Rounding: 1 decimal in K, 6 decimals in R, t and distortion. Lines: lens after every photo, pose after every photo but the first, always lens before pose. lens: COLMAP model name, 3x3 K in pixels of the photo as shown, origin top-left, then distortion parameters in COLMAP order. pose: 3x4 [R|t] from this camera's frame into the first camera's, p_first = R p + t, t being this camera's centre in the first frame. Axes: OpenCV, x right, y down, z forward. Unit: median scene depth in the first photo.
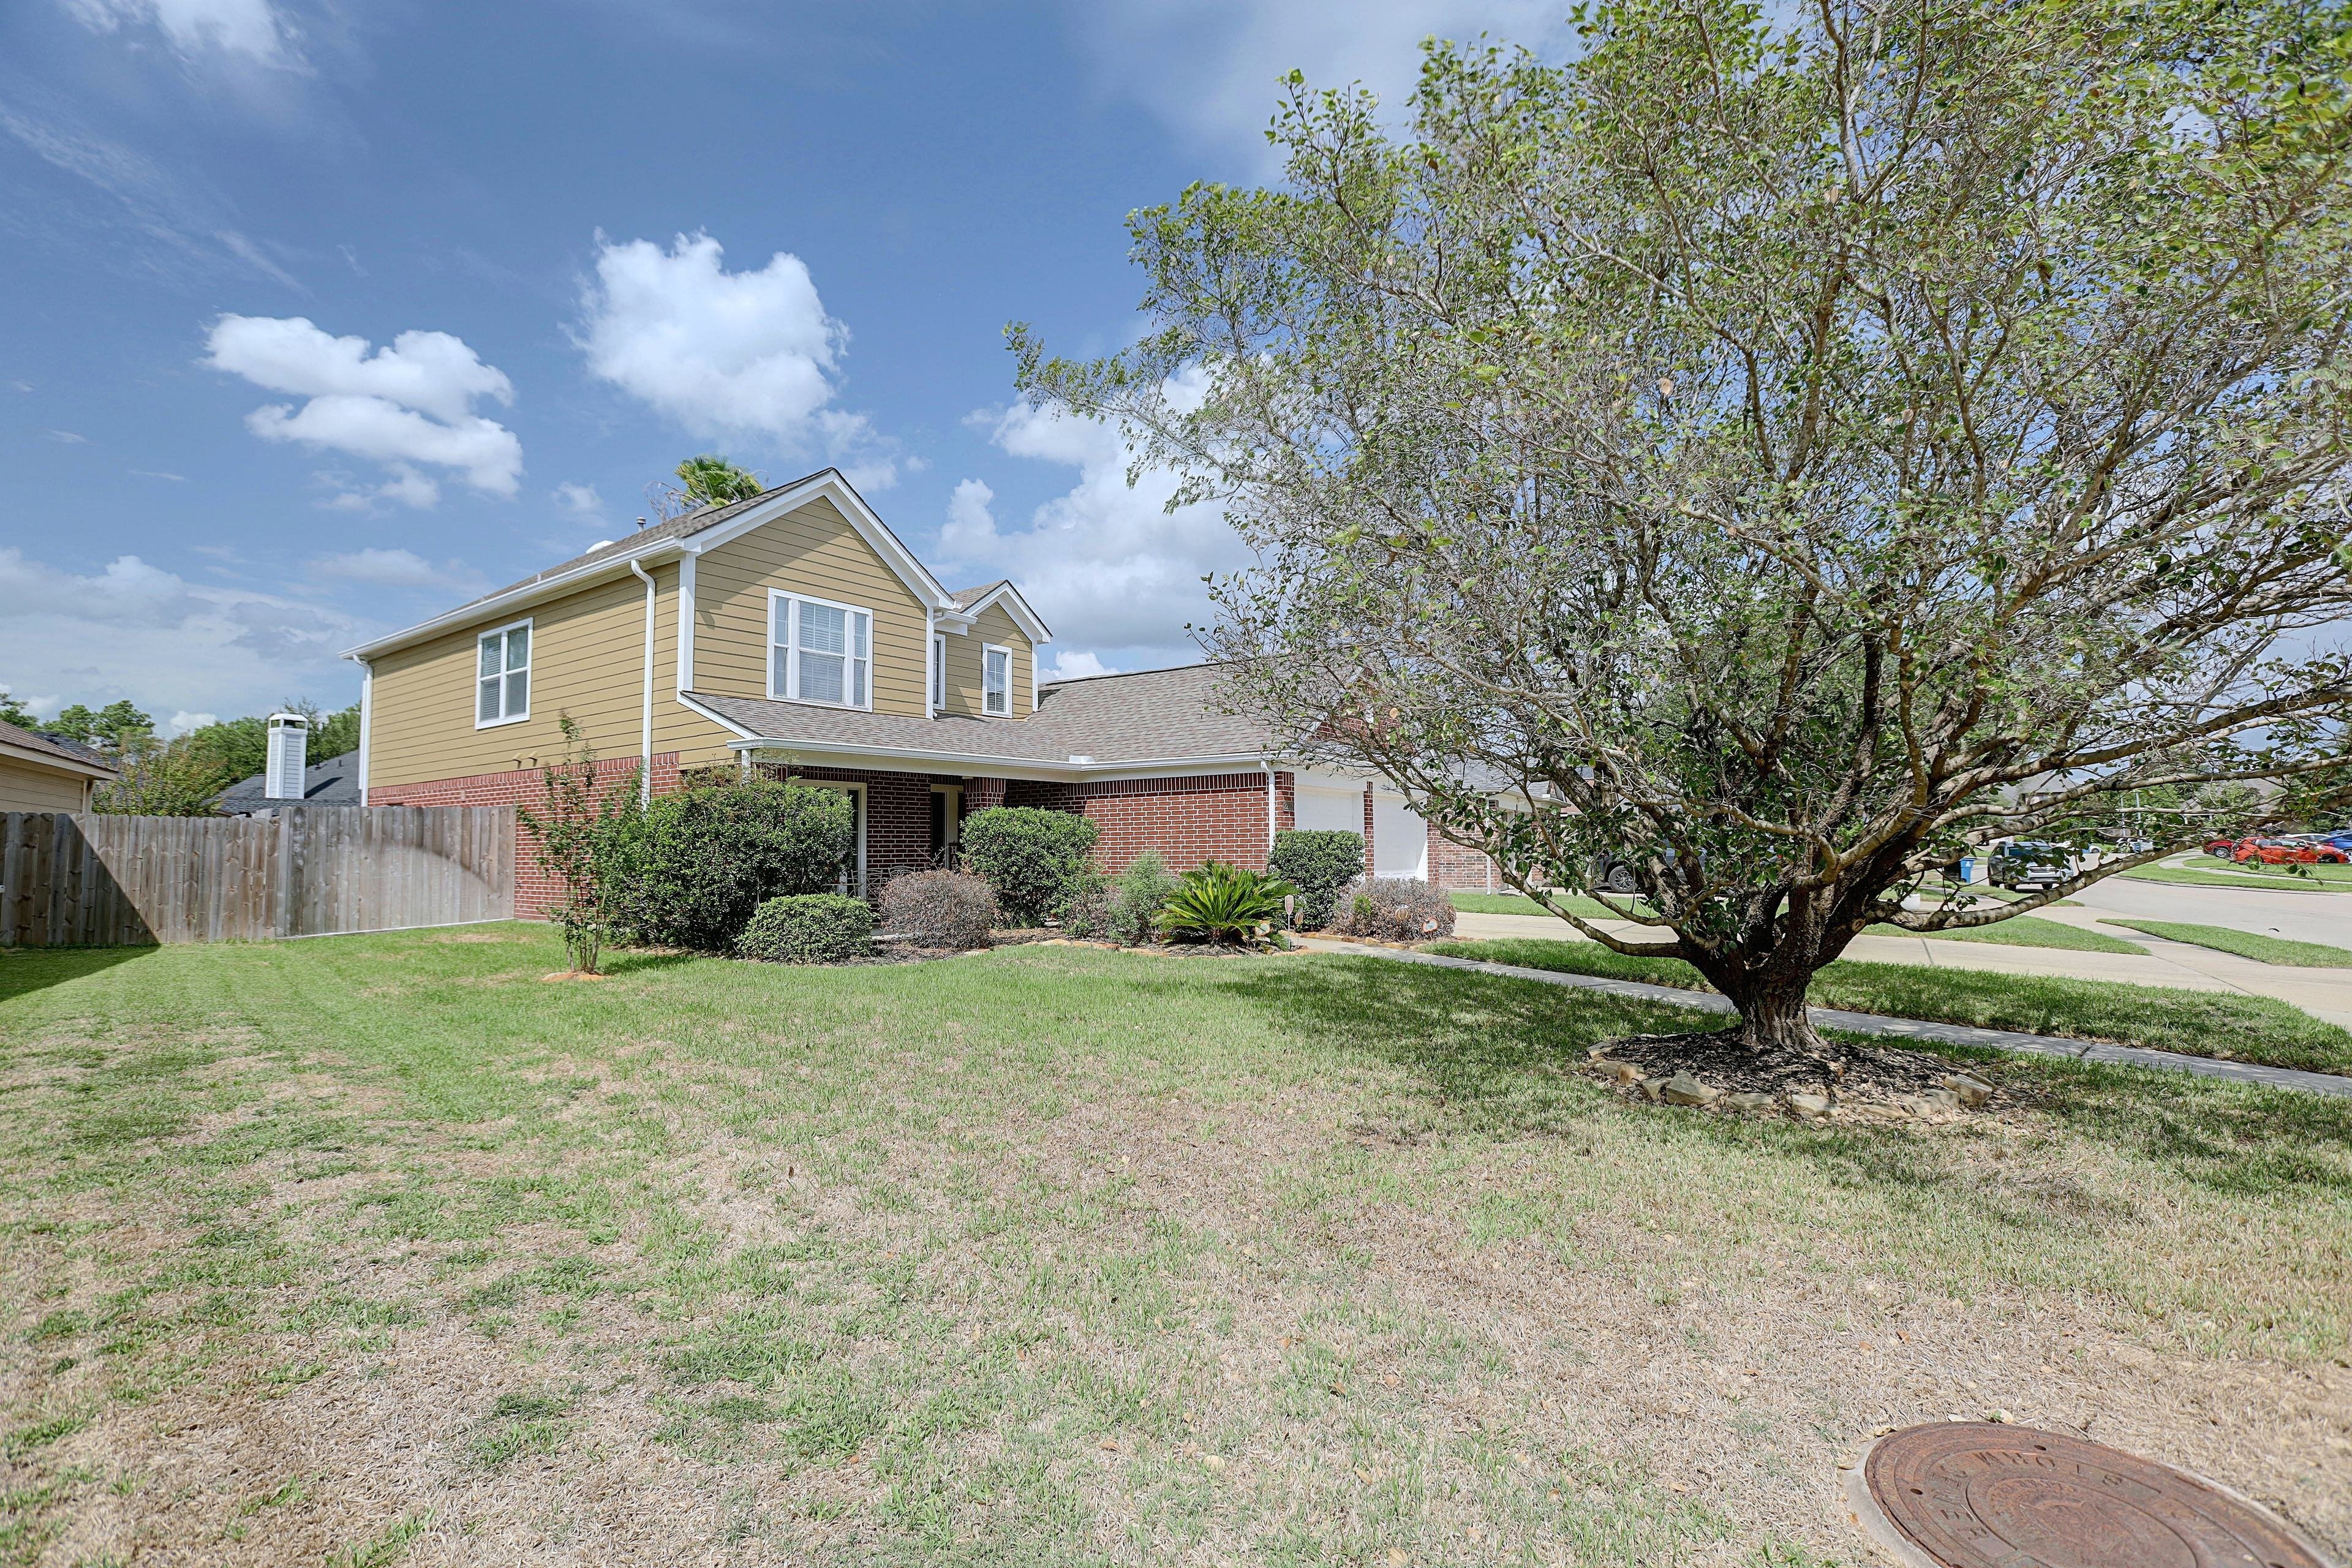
lens RADIAL K [[1143.0, 0, 1180.6], [0, 1143.0, 786.5], [0, 0, 1]] dist [-0.028309, 0.001632]
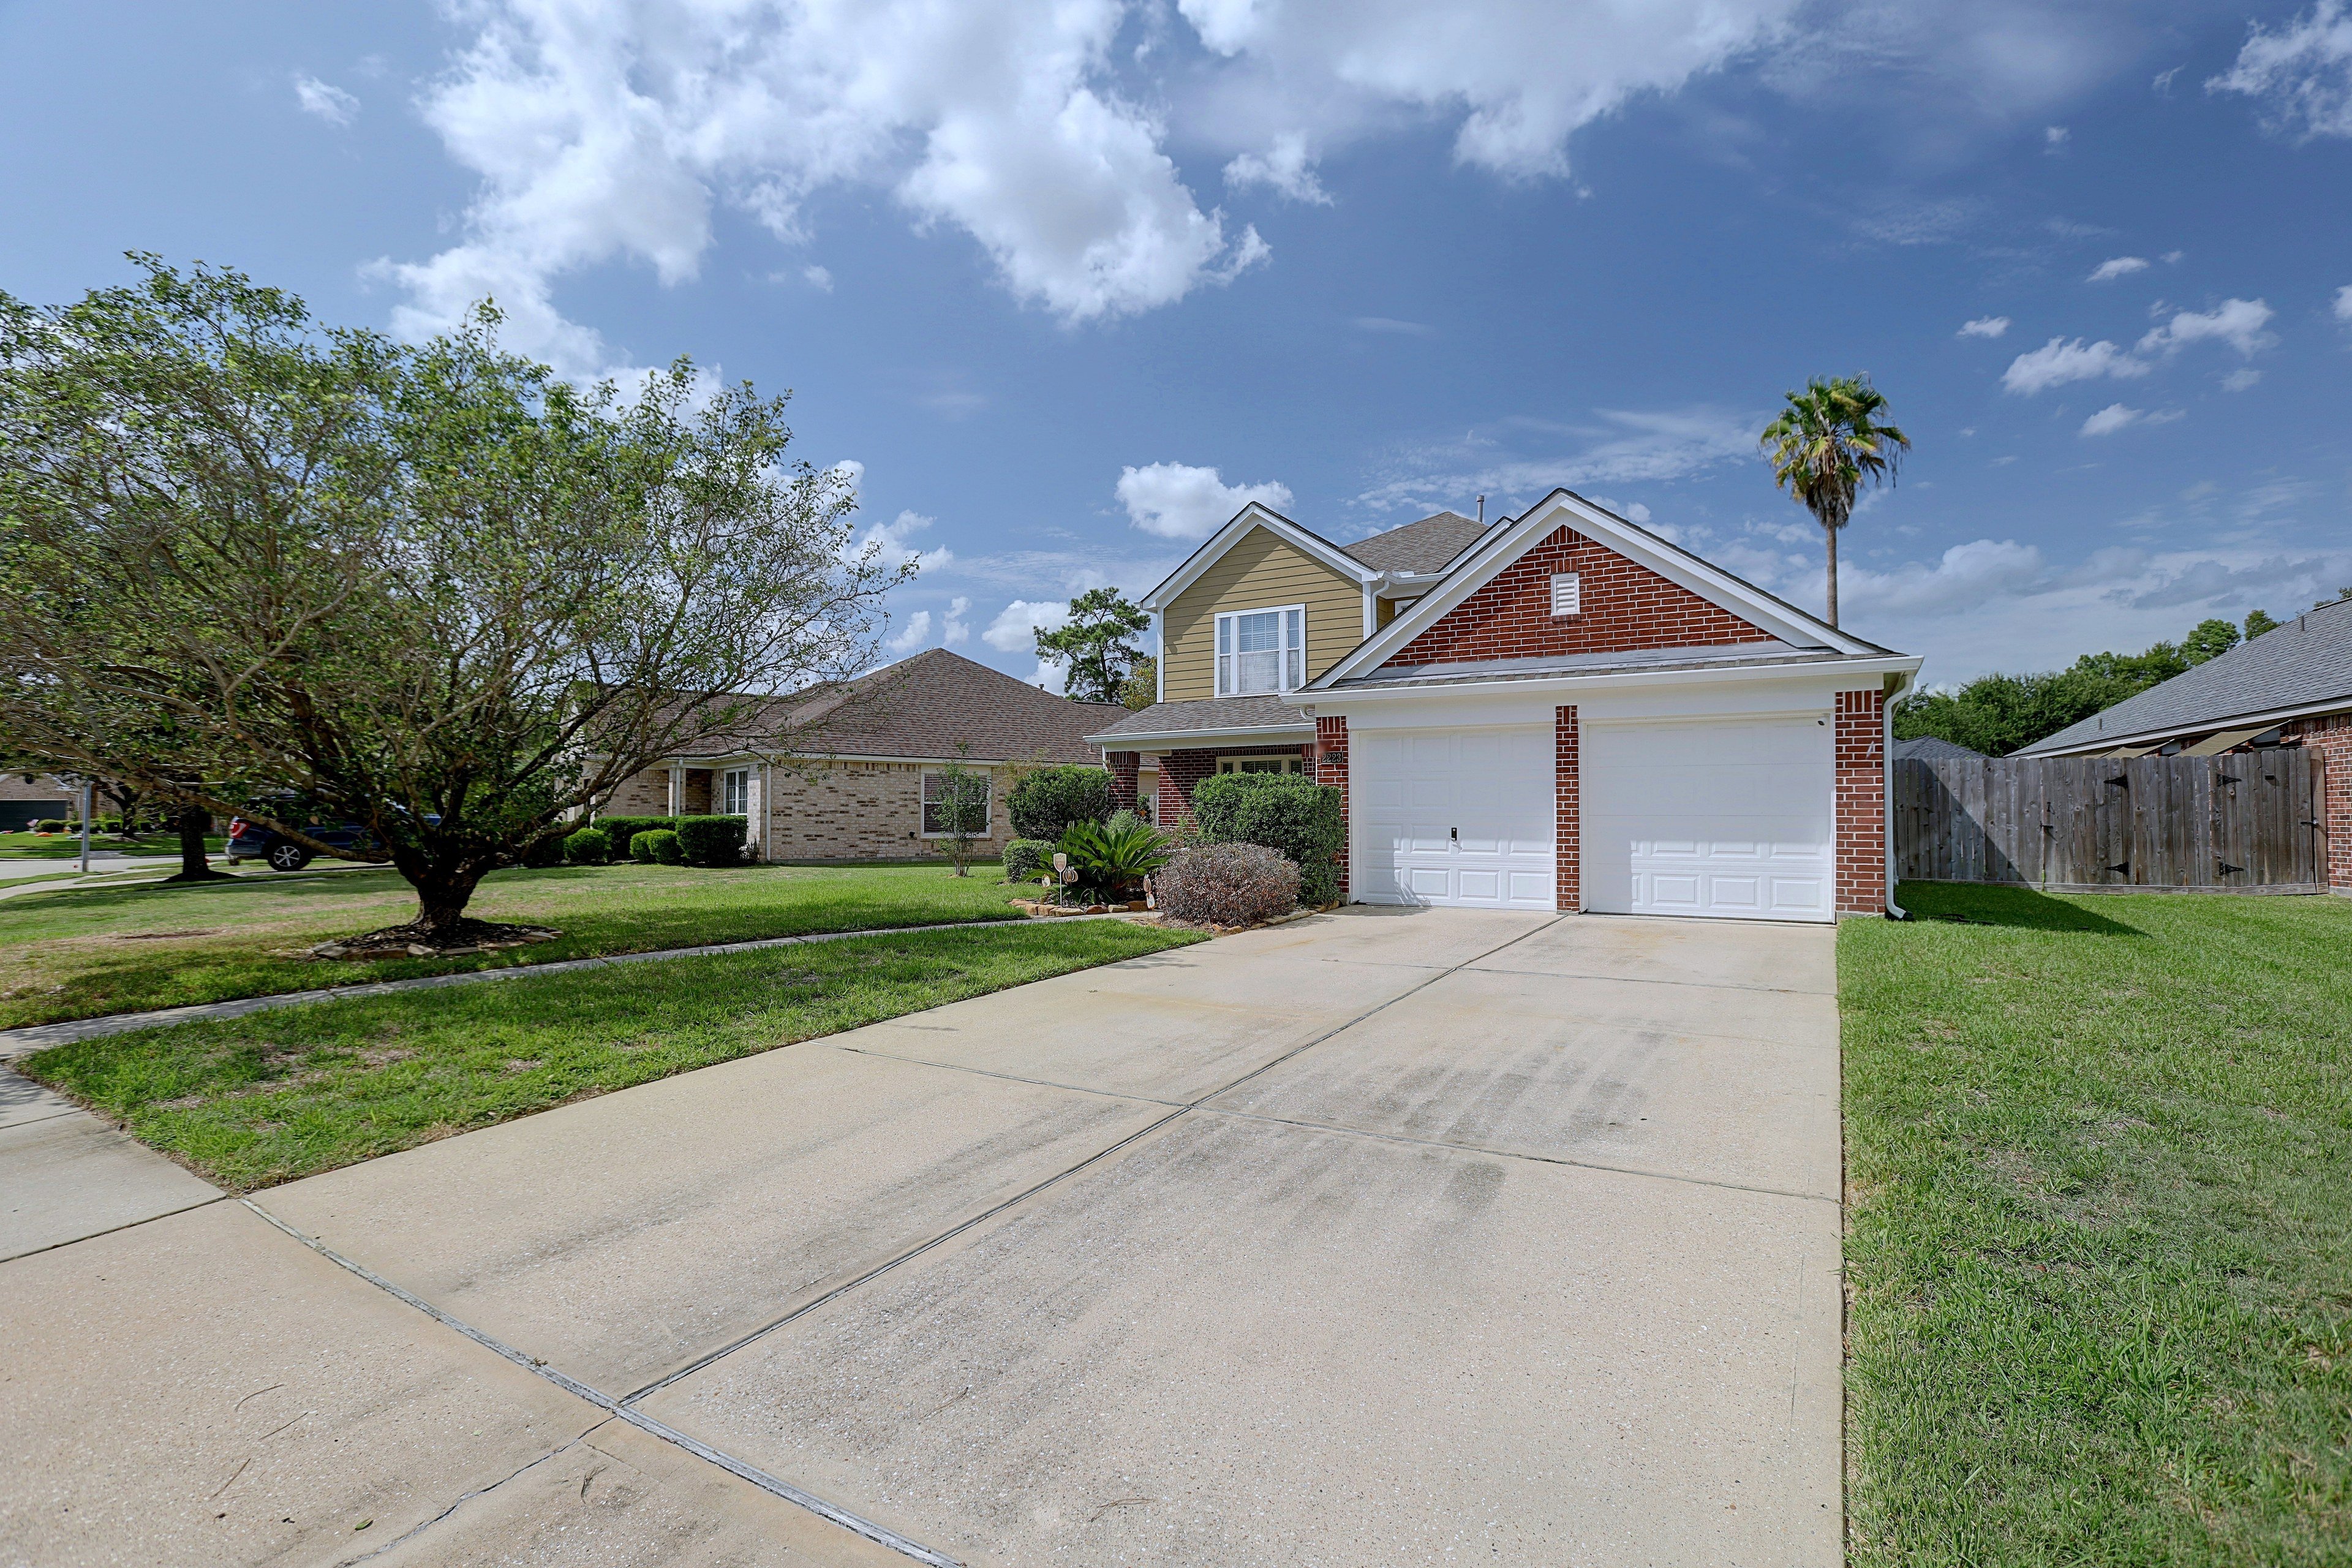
lens RADIAL K [[1143.0, 0, 1180.6], [0, 1143.0, 786.5], [0, 0, 1]] dist [-0.028309, 0.001632]
pose [[0.061730, -0.029970, -0.997643, 0.887519], [0.050799, 0.998348, -0.026848, 0.053675], [0.996799, -0.049022, 0.063151, 0.825679]]
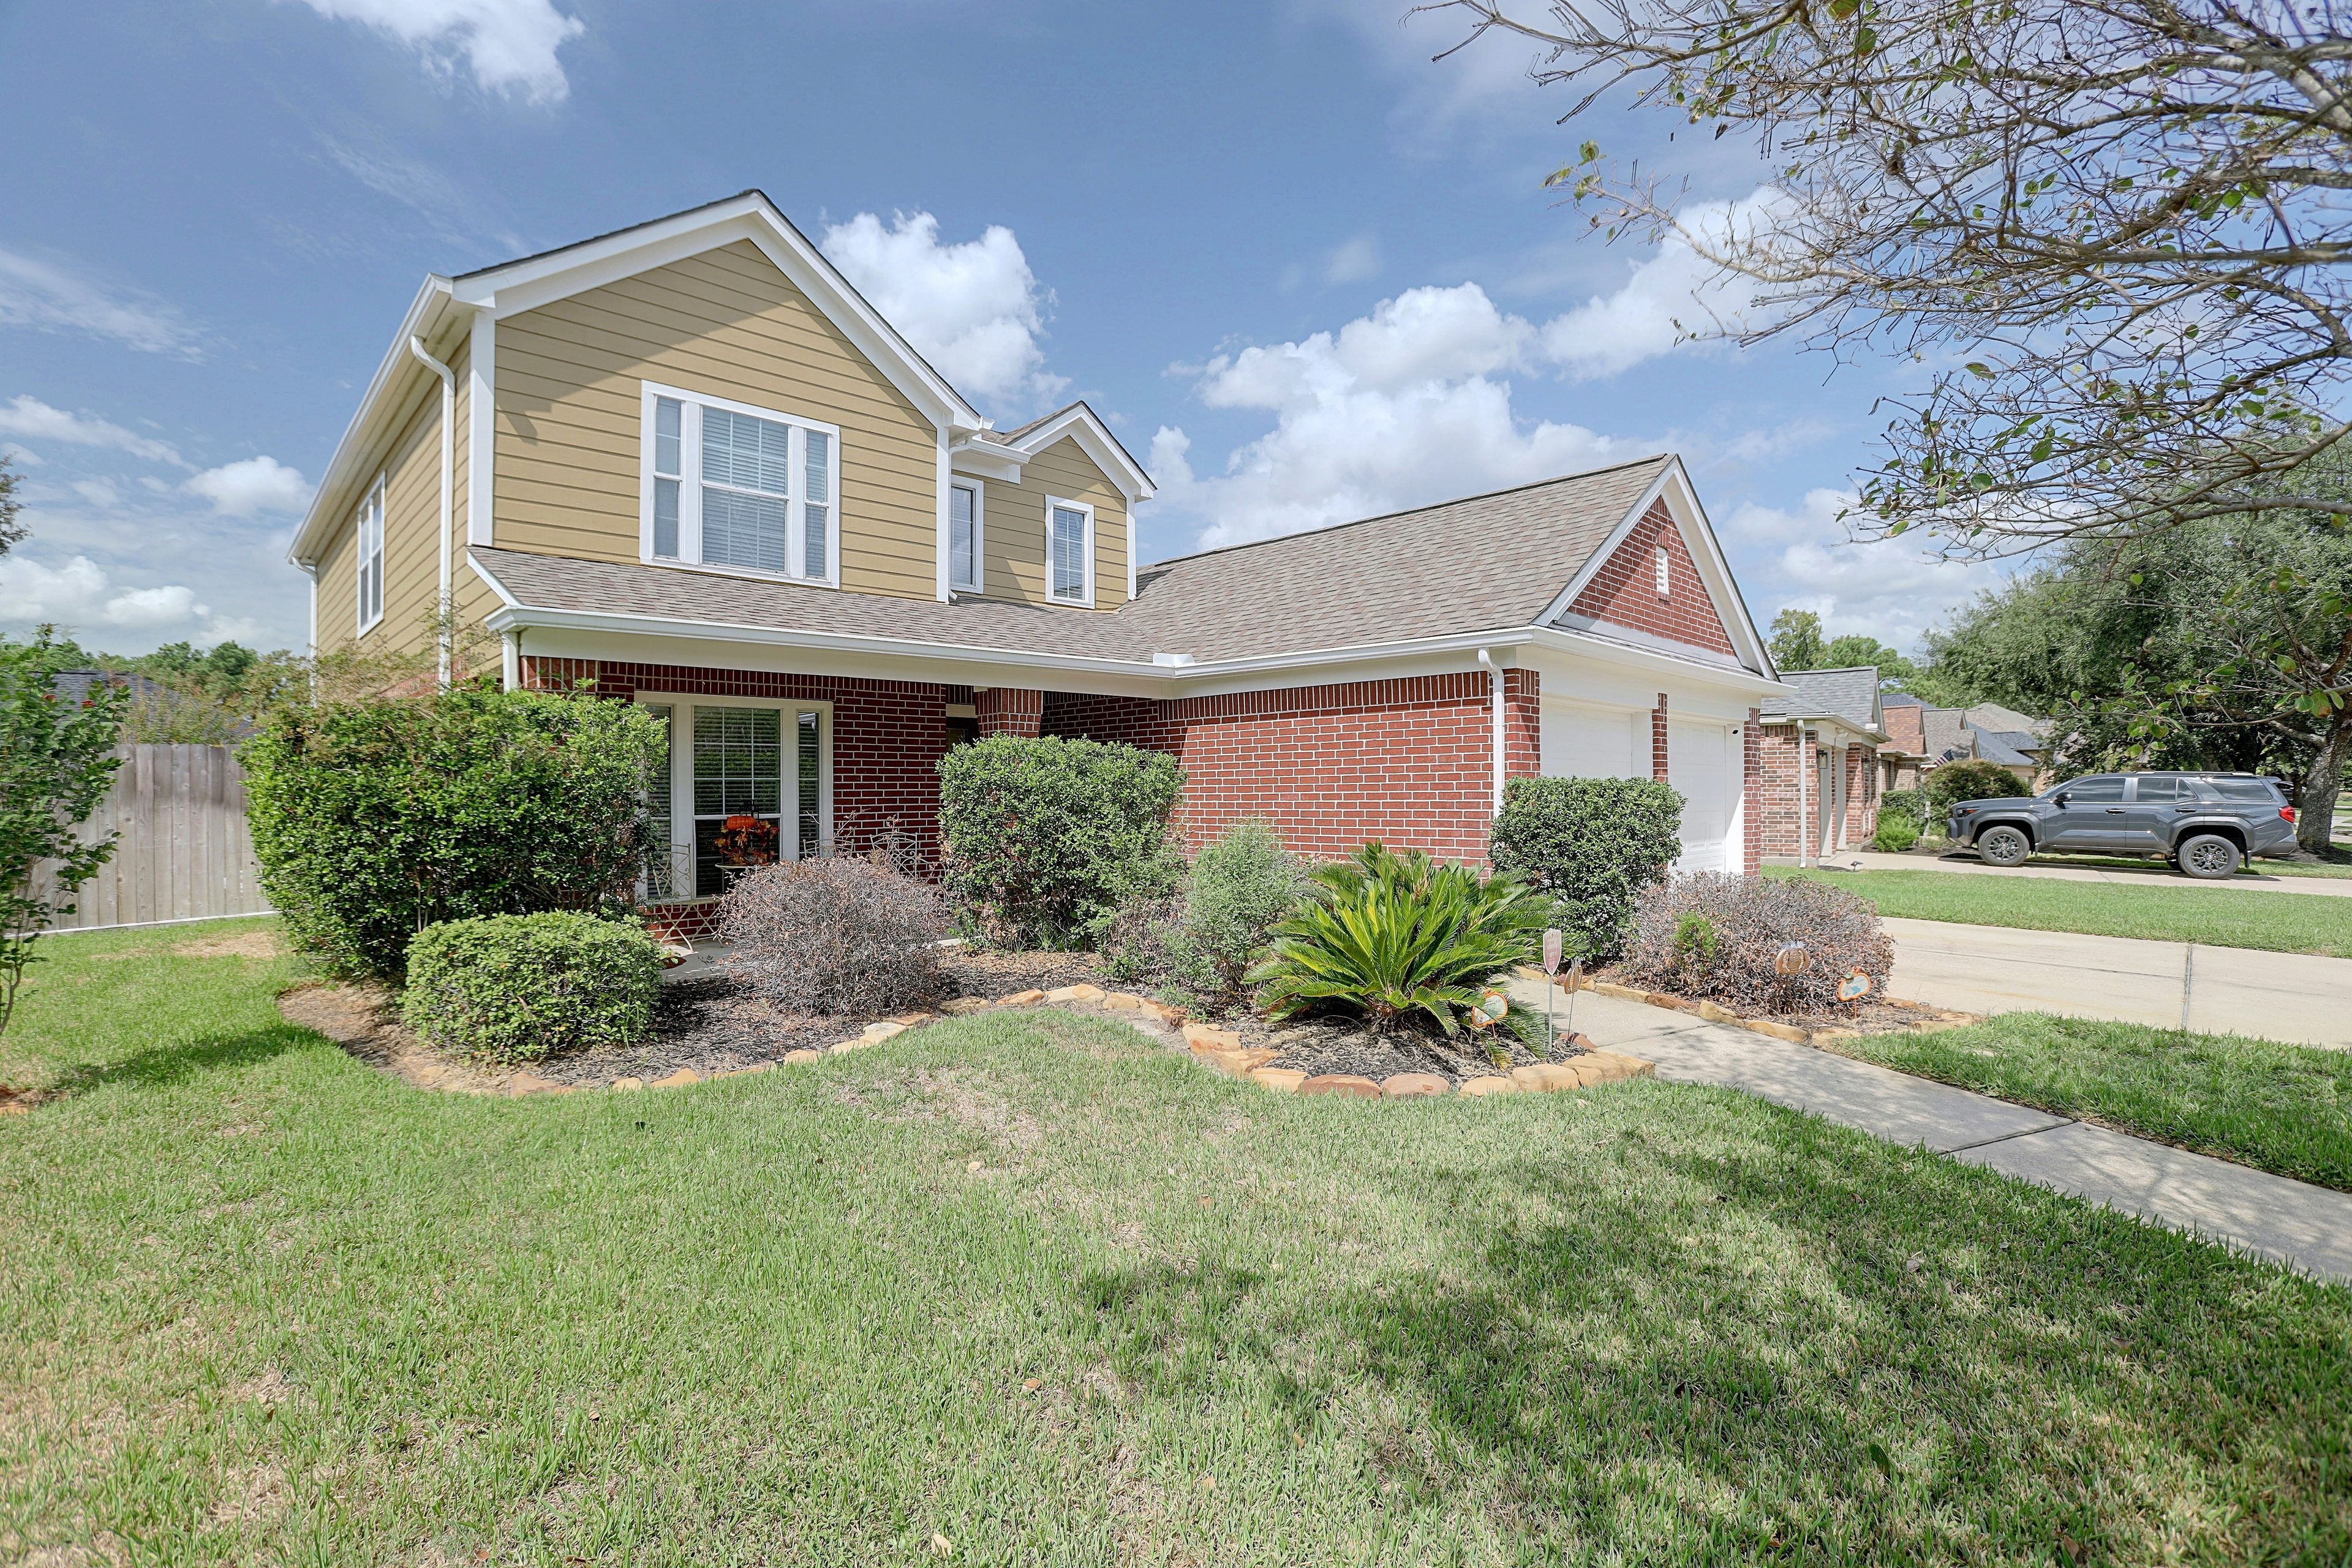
lens RADIAL K [[1062.8, 0, 1188.3], [0, 1062.8, 789.9], [0, 0, 1]] dist [-0.079600, 0.015961]
pose [[0.983881, 0.002639, -0.178803, 0.024103], [0.007674, 0.998347, 0.056962, 0.014426], [0.178657, -0.057416, 0.982235, 0.472533]]
